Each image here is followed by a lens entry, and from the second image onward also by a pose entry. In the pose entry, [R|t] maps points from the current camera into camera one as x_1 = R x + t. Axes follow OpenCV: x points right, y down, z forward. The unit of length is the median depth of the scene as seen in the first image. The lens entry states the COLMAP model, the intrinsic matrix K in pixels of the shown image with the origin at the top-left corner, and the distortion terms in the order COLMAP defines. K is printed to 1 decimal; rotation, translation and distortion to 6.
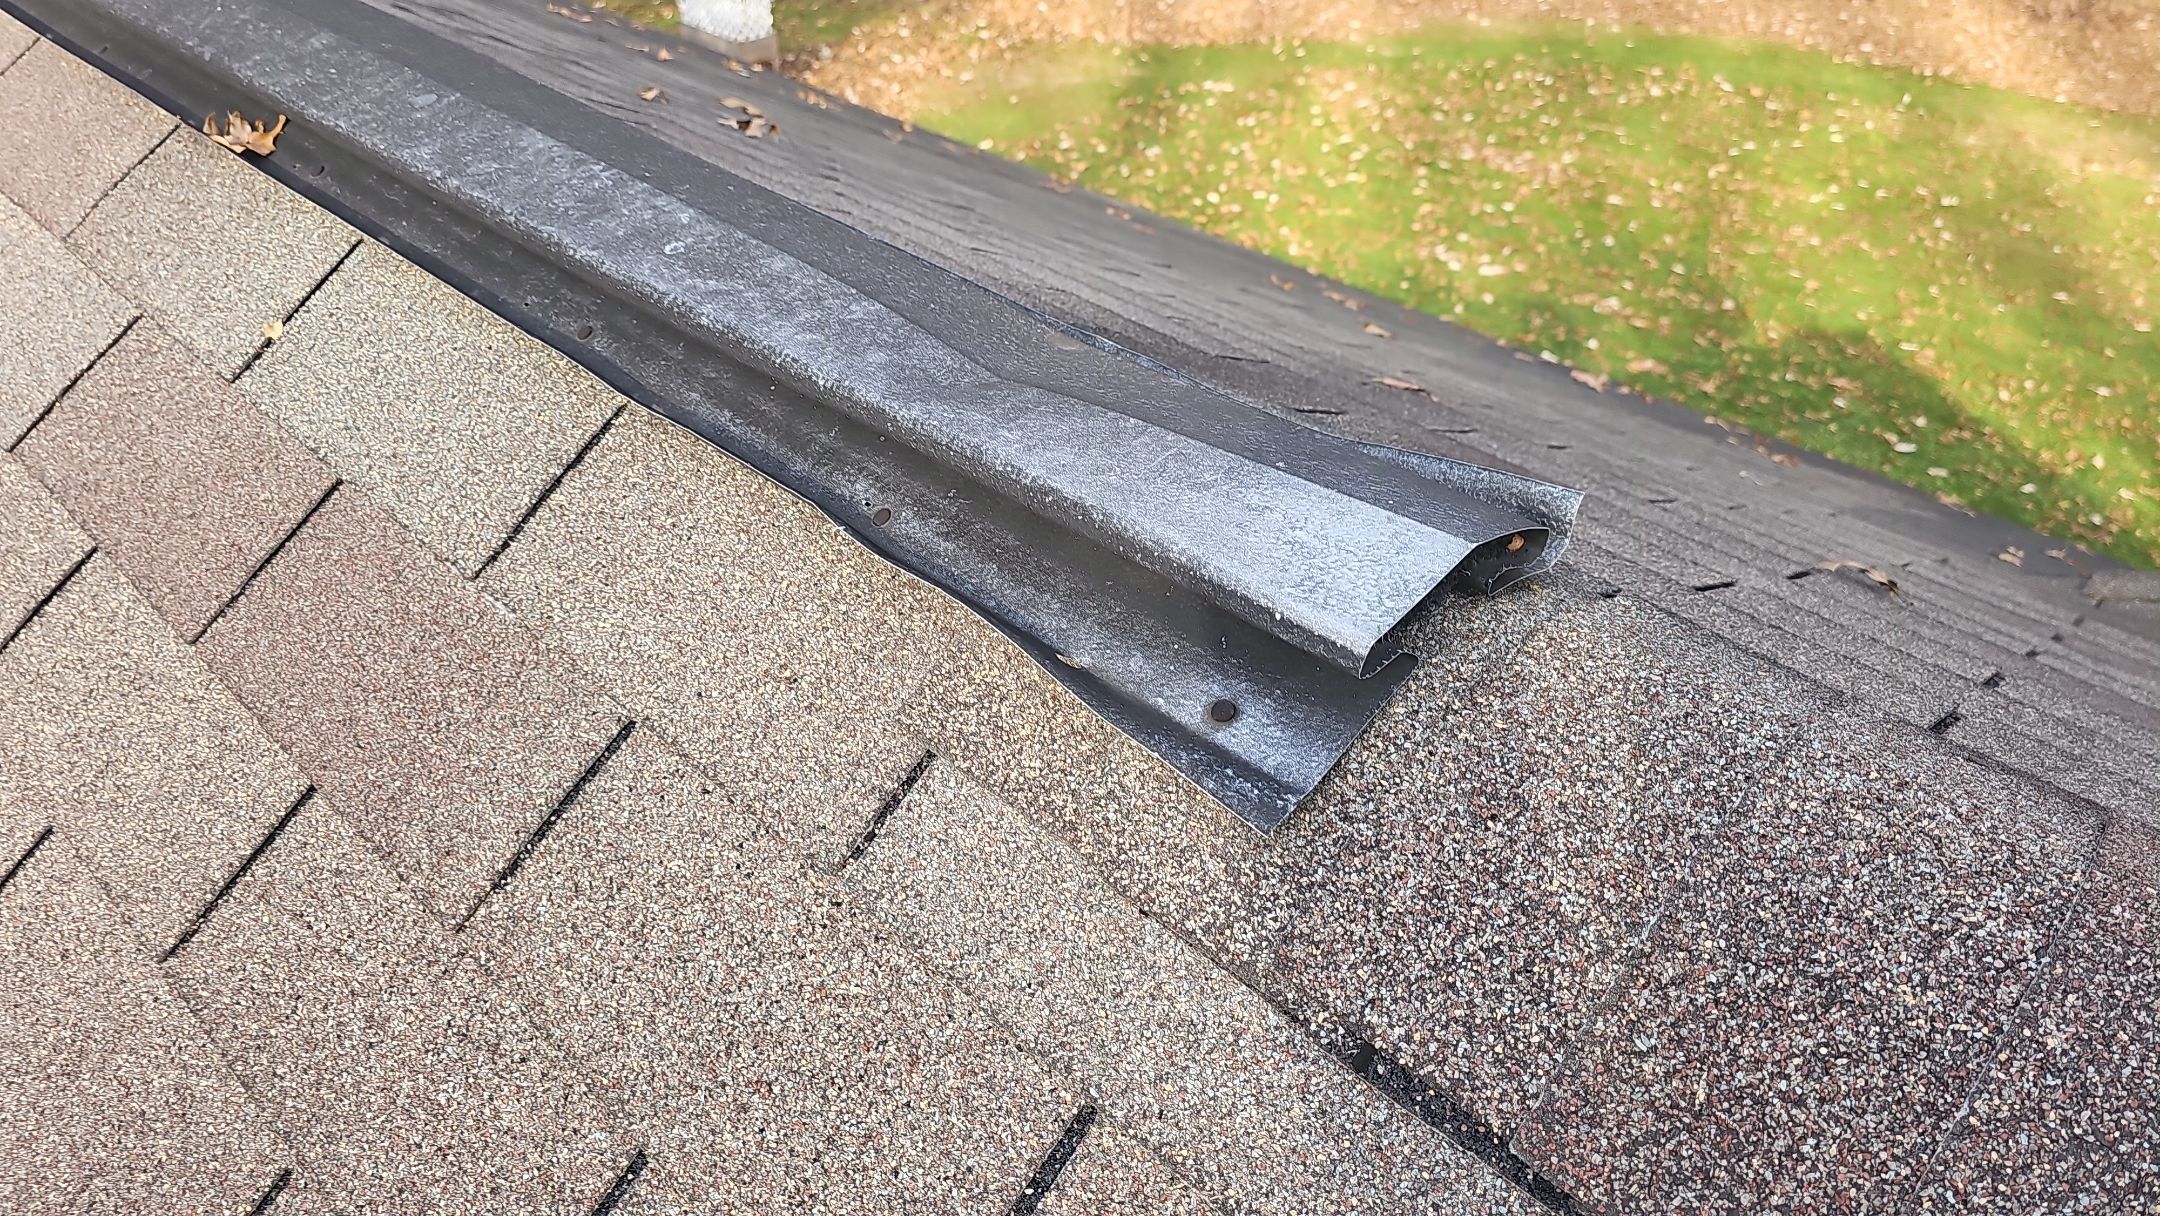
lens RADIAL K [[1539.1, 0, 1170.7], [0, 1539.1, 606.8], [0, 0, 1]] dist [0.058258, -0.073508]
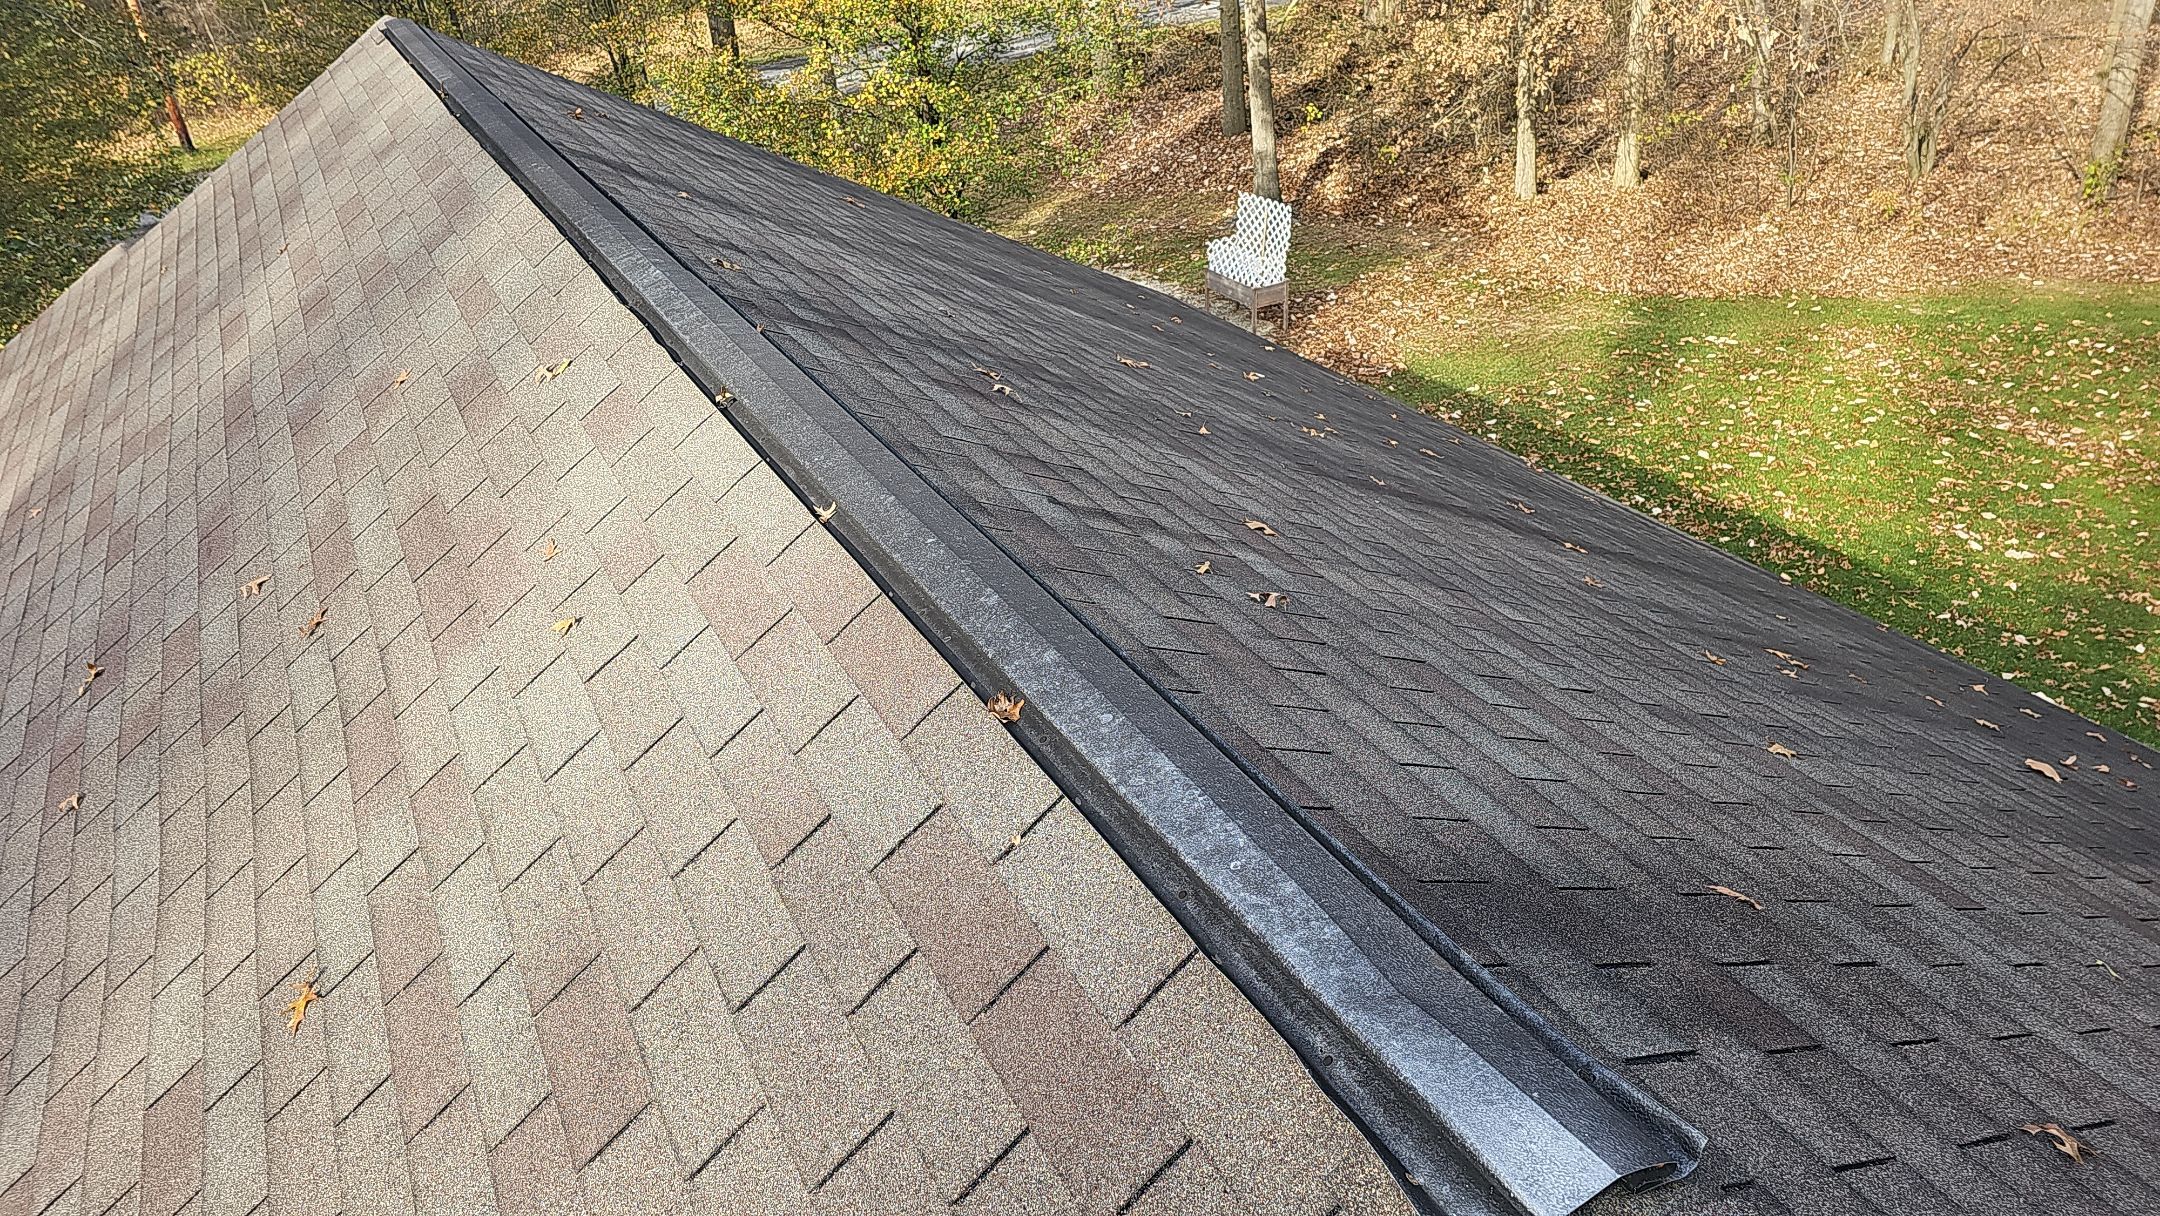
lens RADIAL K [[1510.9, 0, 1080.0], [0, 1510.9, 608.0], [0, 0, 1]] dist [0.073337, -0.079878]
pose [[0.933181, 0.087630, -0.348561, 0.096333], [-0.131831, 0.985681, -0.105138, -0.262868], [0.334356, 0.144064, 0.931371, -0.672972]]
